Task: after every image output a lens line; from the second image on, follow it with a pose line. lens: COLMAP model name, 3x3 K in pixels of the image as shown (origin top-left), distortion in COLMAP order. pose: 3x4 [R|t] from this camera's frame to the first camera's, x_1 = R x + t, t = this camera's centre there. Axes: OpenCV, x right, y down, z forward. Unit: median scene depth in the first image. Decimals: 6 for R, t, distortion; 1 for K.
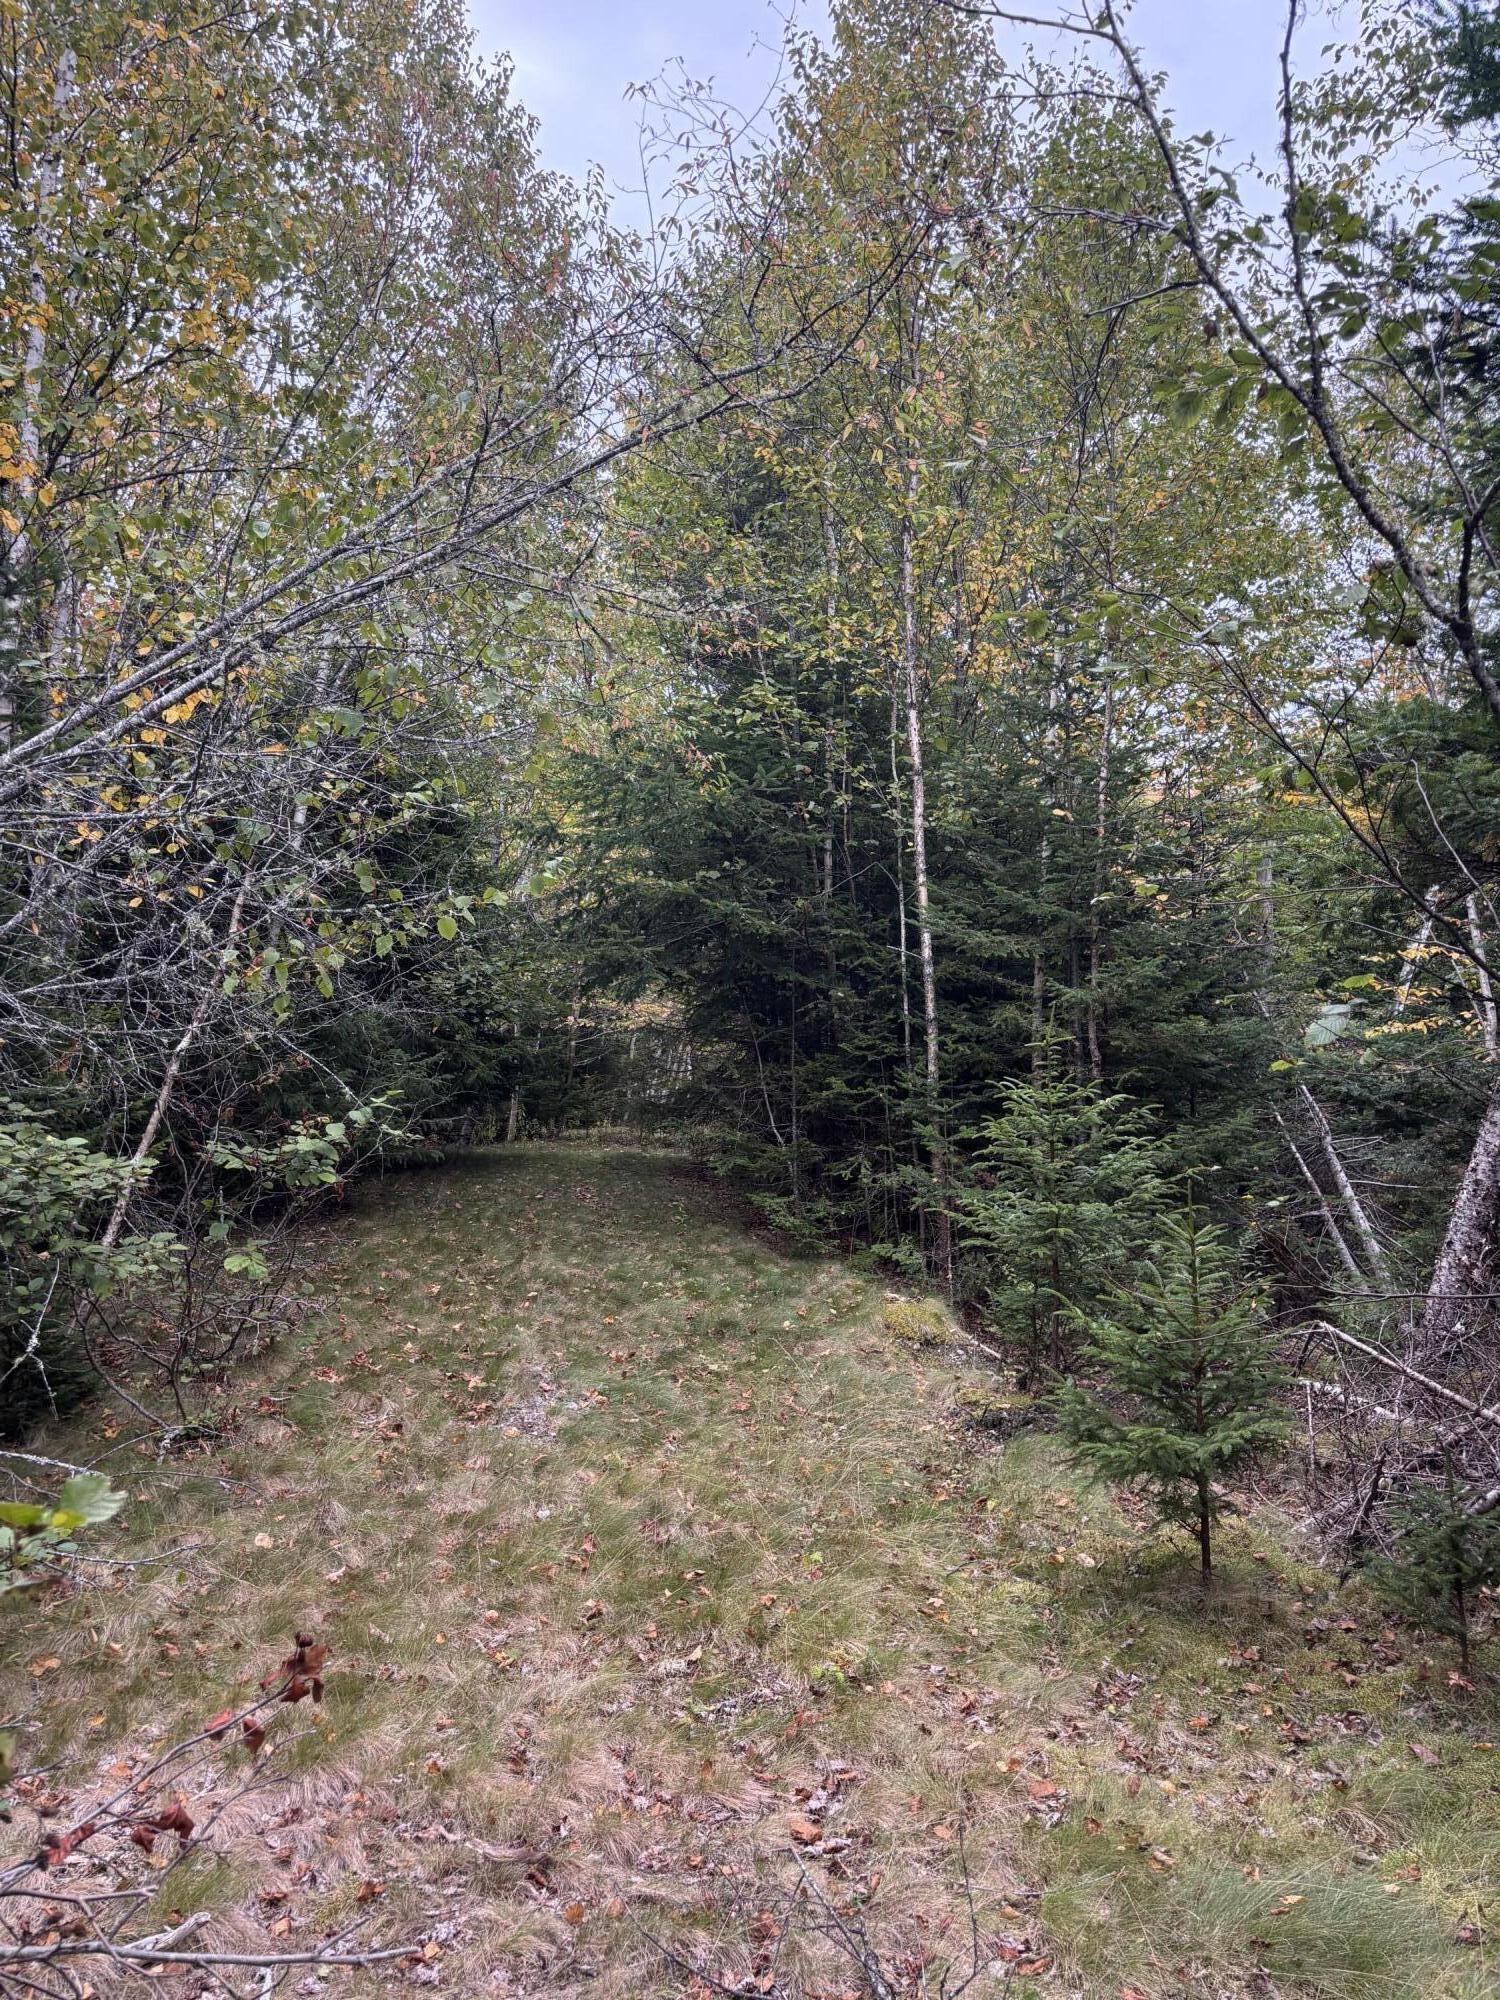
lens RADIAL K [[1399.0, 0, 750.0], [0, 1399.0, 1000.0], [0, 0, 1]] dist [0.126211, -0.163819]
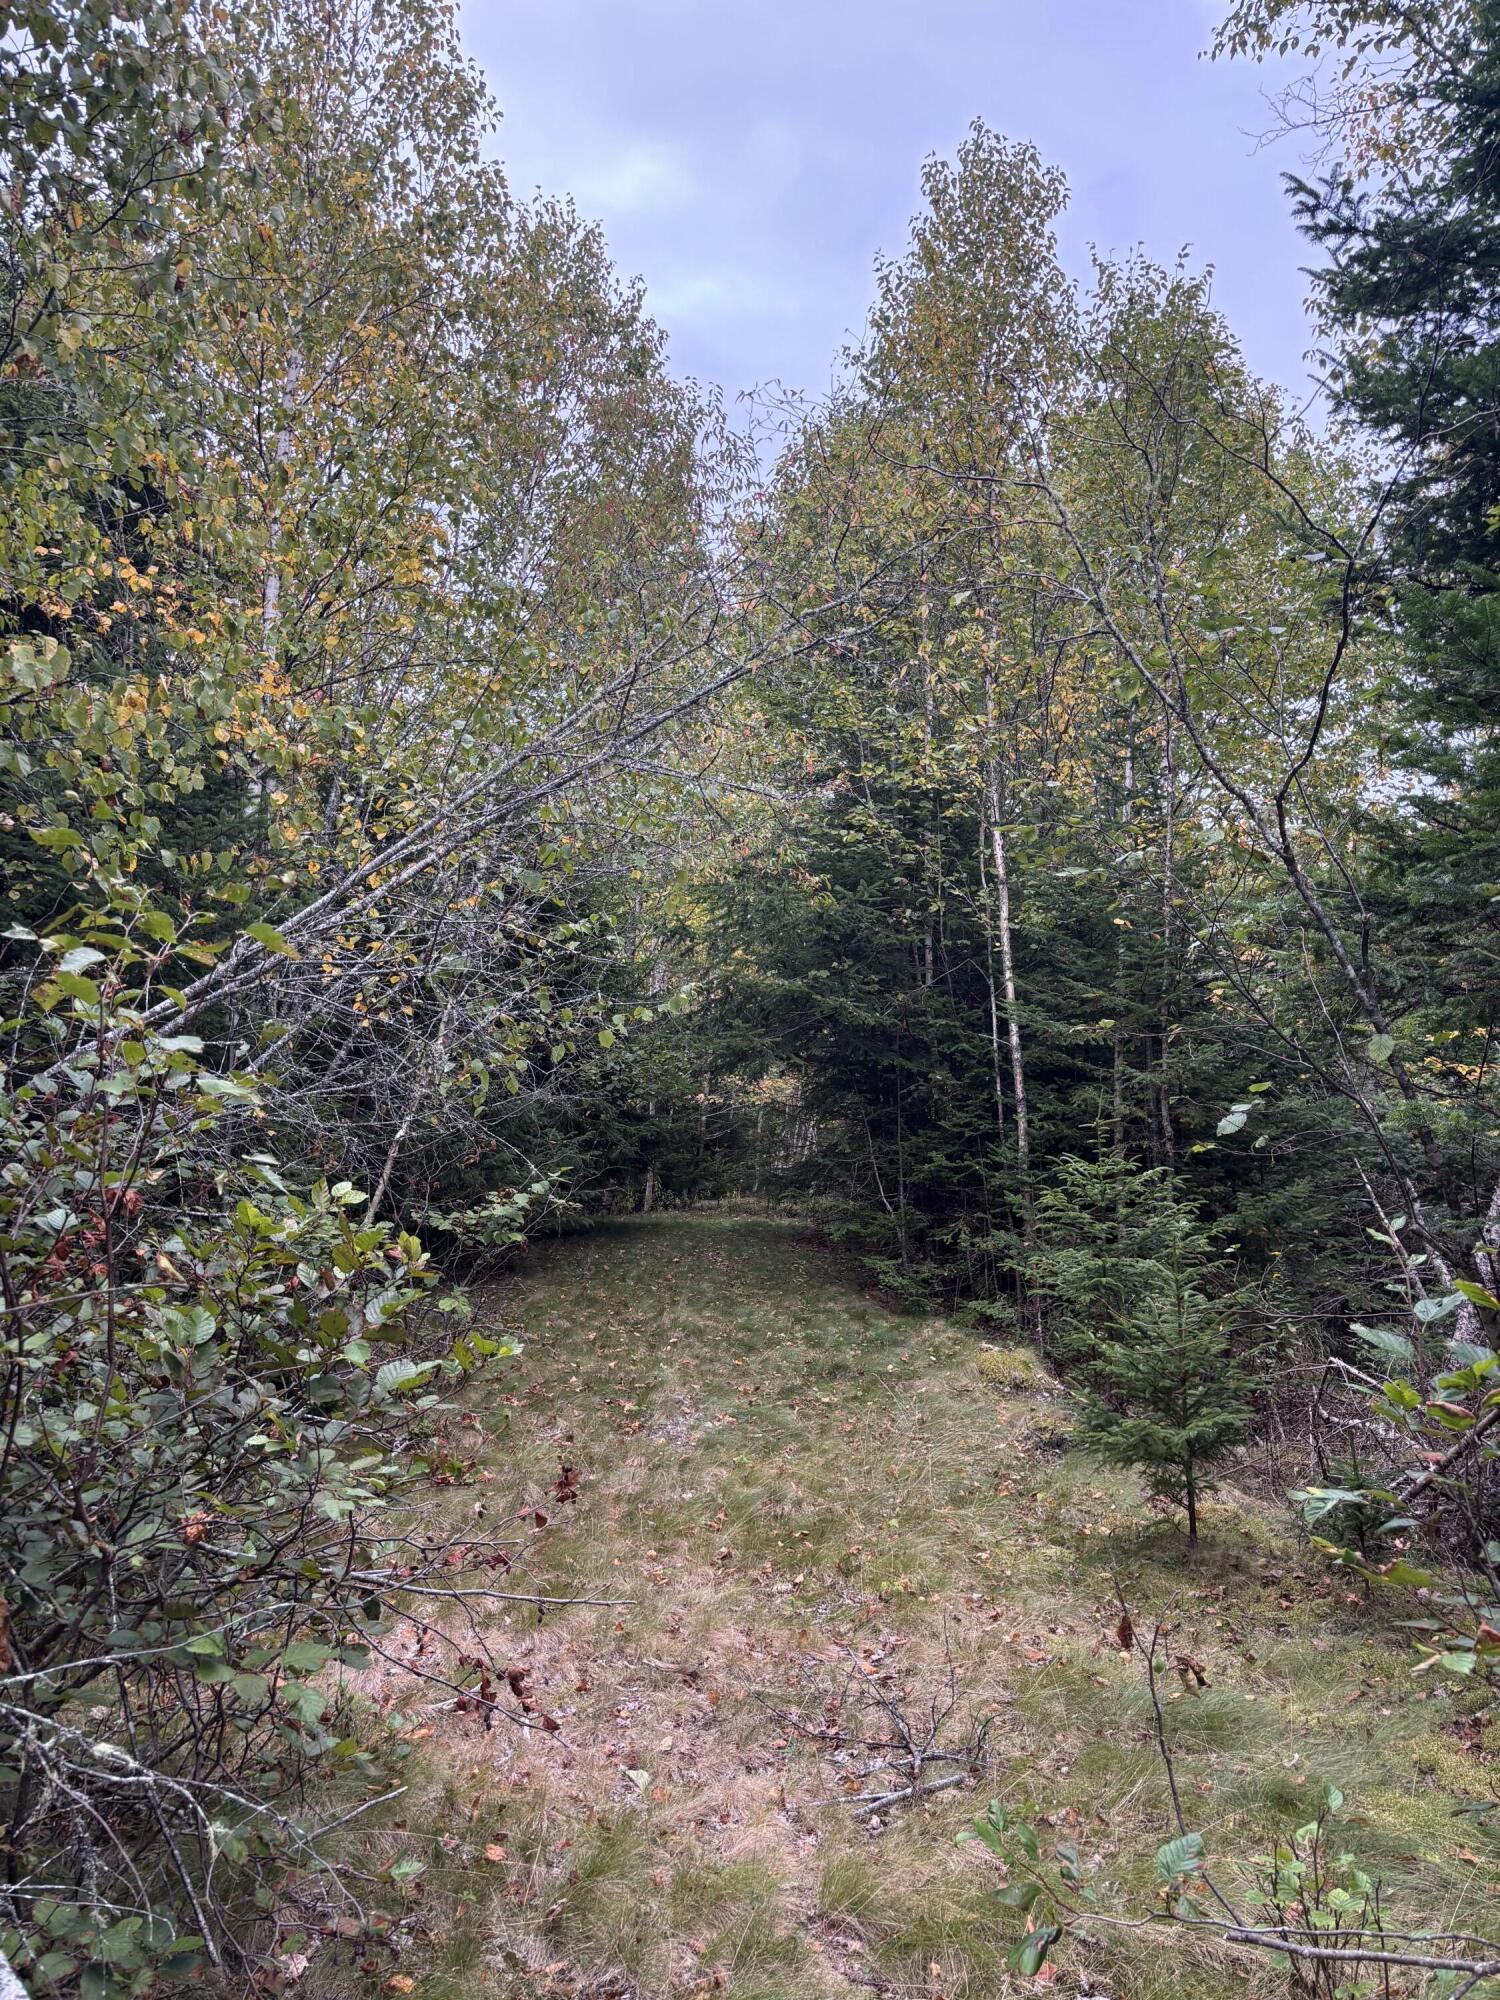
lens RADIAL K [[1399.0, 0, 750.0], [0, 1399.0, 1000.0], [0, 0, 1]] dist [0.126211, -0.163819]
pose [[0.995638, -0.018679, -0.091413, 0.018871], [0.014038, 0.998592, -0.051154, -0.011498], [0.092240, 0.049648, 0.994498, -0.149222]]
